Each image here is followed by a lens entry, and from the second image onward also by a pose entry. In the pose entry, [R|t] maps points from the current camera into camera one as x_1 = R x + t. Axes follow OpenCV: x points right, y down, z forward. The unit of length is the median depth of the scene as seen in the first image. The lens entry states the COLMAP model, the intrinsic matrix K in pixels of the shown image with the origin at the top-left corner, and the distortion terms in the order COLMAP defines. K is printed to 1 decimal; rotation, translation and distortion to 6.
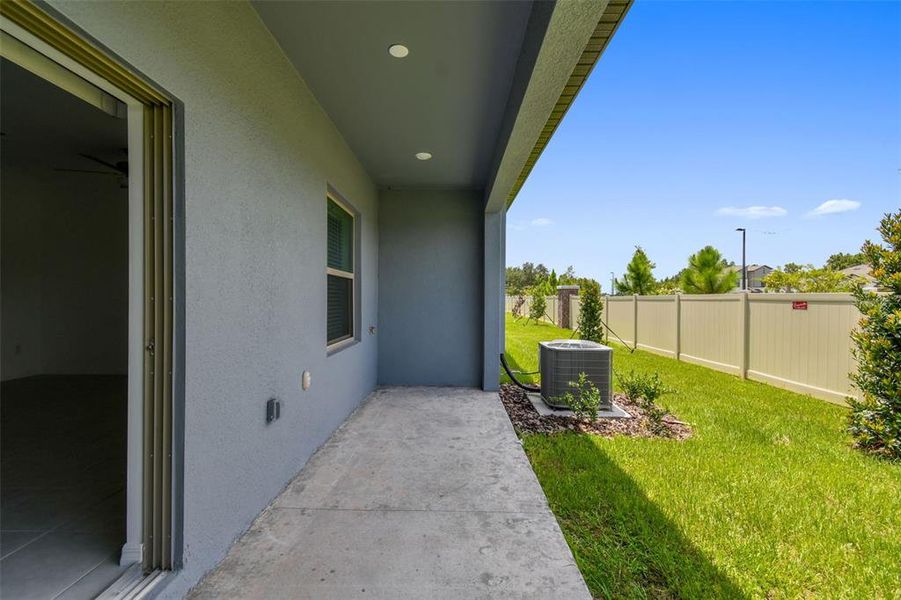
lens RADIAL K [[396.4, 0, 456.7], [0, 396.4, 304.2], [0, 0, 1]] dist [0.051335, -0.023050]
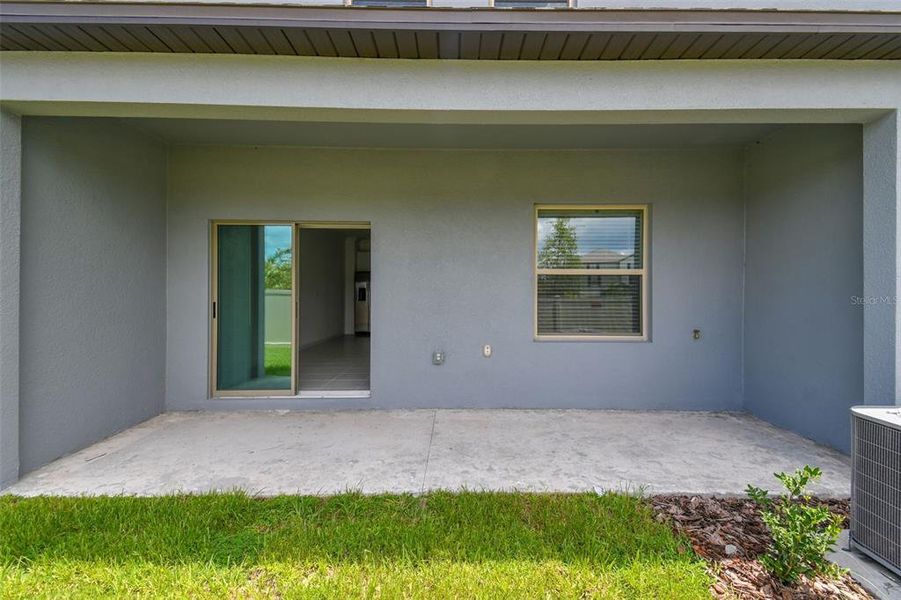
lens RADIAL K [[396.4, 0, 456.7], [0, 396.4, 304.2], [0, 0, 1]] dist [0.051335, -0.023050]
pose [[-0.000382, 0.020501, -0.999790, 0.786588], [-0.015081, 0.999676, 0.020505, -0.006918], [0.999886, 0.015085, -0.000073, 0.645529]]
